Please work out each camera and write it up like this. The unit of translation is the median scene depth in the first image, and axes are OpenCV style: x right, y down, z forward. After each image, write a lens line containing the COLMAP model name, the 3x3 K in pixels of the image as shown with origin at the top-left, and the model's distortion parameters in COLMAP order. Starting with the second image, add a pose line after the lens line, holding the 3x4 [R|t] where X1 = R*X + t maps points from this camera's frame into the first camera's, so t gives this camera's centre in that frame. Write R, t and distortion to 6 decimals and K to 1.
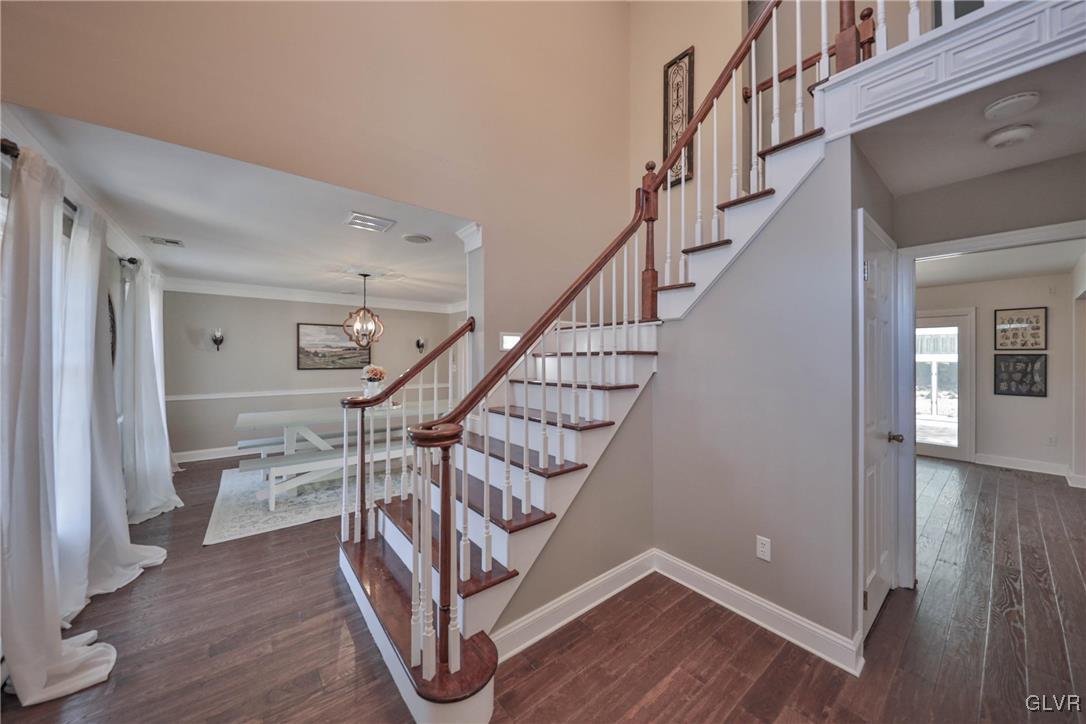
lens RADIAL K [[377.4, 0, 545.9], [0, 377.4, 354.5], [0, 0, 1]] dist [-0.000356, -0.000349]
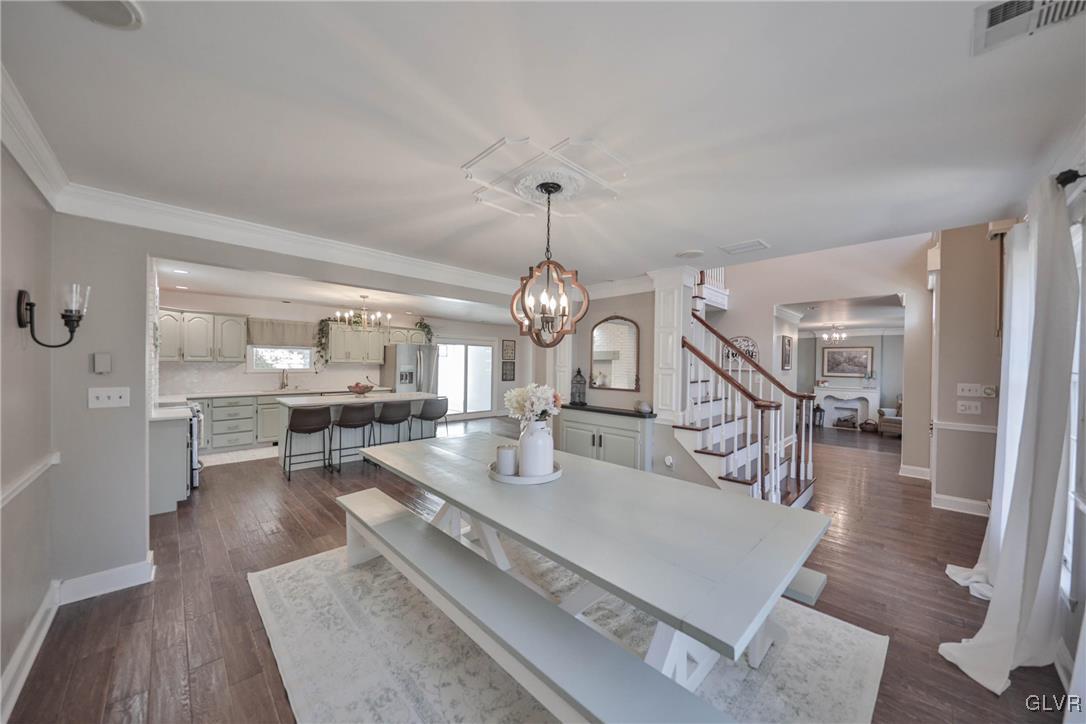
lens RADIAL K [[374.1, 0, 544.1], [0, 374.1, 365.2], [0, 0, 1]] dist [-0.000729, -0.000178]
pose [[-0.100827, -0.009242, 0.994861, -1.092055], [-0.019284, 0.999787, 0.007333, 0.000135], [-0.994717, -0.018445, -0.100983, 1.229246]]
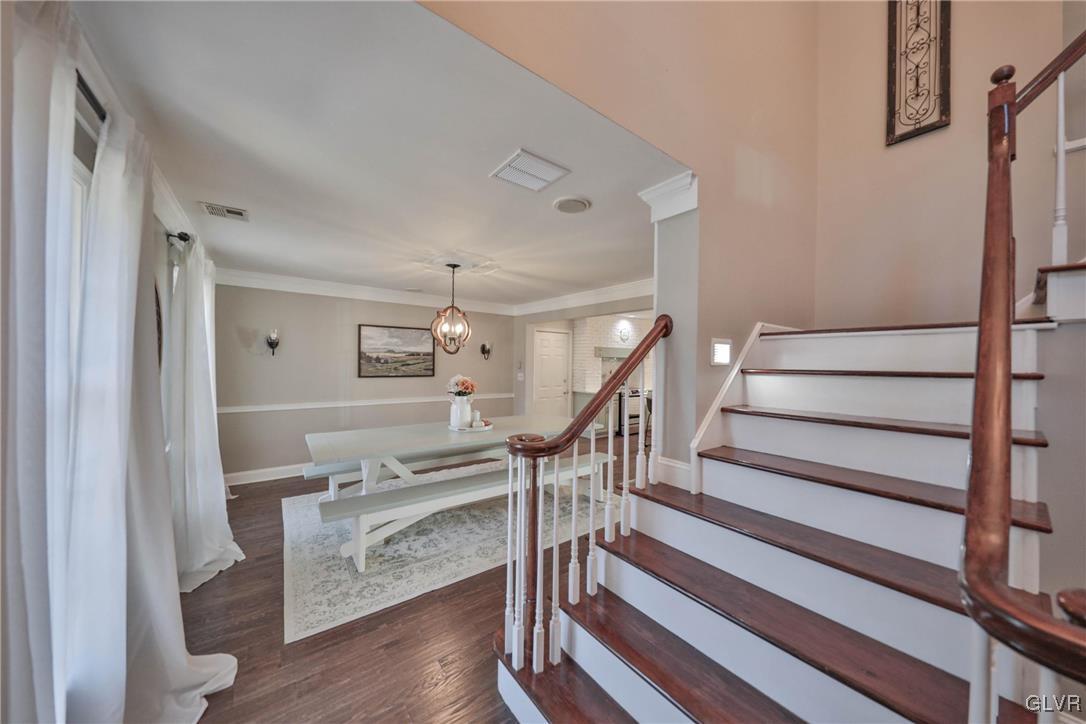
lens RADIAL K [[361.2, 0, 543.0], [0, 361.2, 362.0], [0, 0, 1]] dist [0.002439, -0.003161]
pose [[0.999482, 0.013849, -0.029064, -0.304487], [-0.013601, 0.999870, 0.008697, -0.013011], [0.029181, -0.008297, 0.999540, 0.257147]]
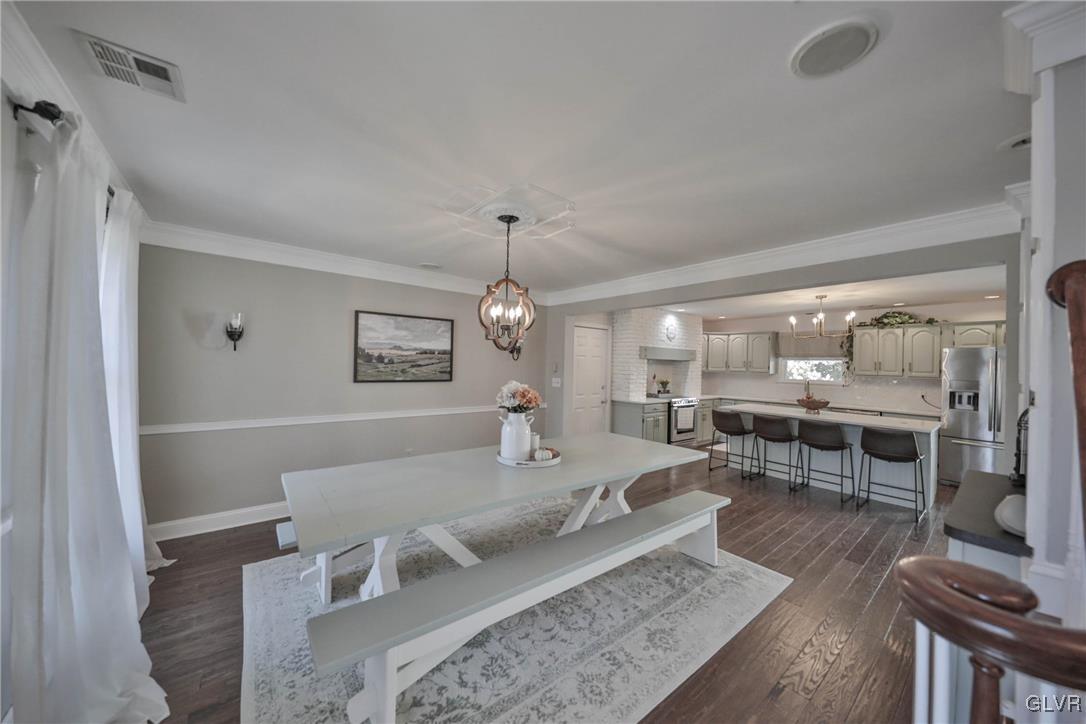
lens RADIAL K [[376.2, 0, 543.0], [0, 376.2, 362.0], [0, 0, 1]] dist [0.000378, -0.001480]
pose [[0.999732, 0.023106, 0.001554, -0.498869], [-0.023107, 0.999733, 0.000272, -0.003534], [-0.001547, -0.000308, 0.999999, 0.526474]]
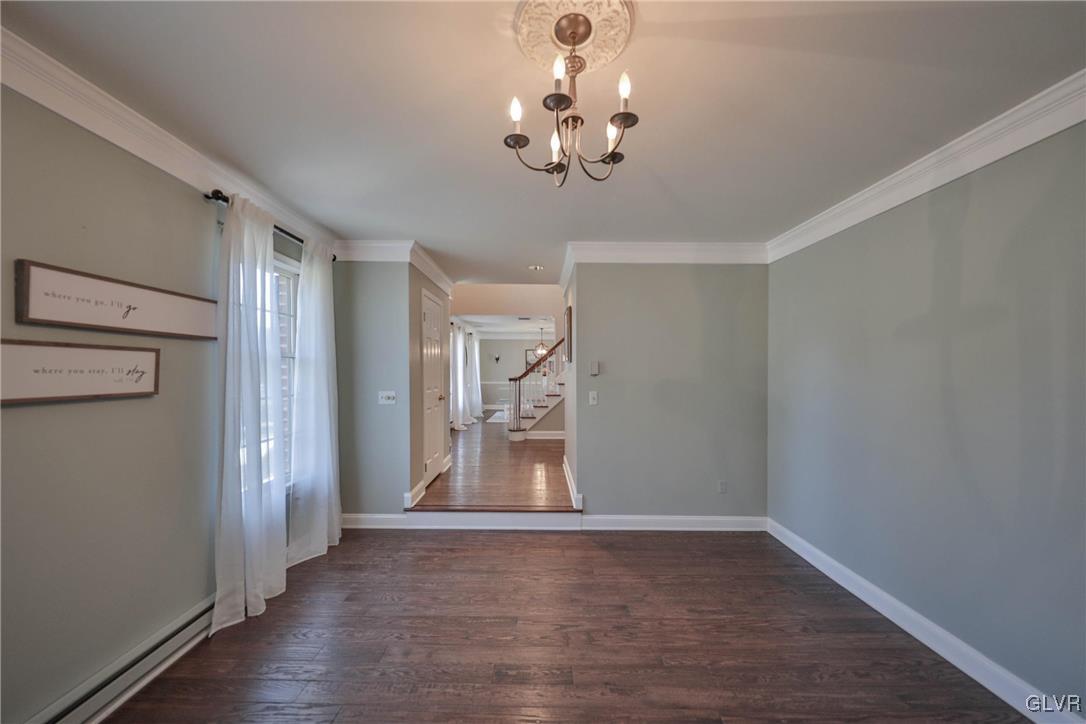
lens RADIAL K [[394.8, 0, 554.5], [0, 394.8, 359.6], [0, 0, 1]] dist [-0.001267, -0.000187]
pose [[0.803853, -0.015464, -0.594627, 1.138608], [0.002028, 0.999727, -0.023257, 0.033071], [0.594824, 0.017490, 0.803665, -0.983588]]
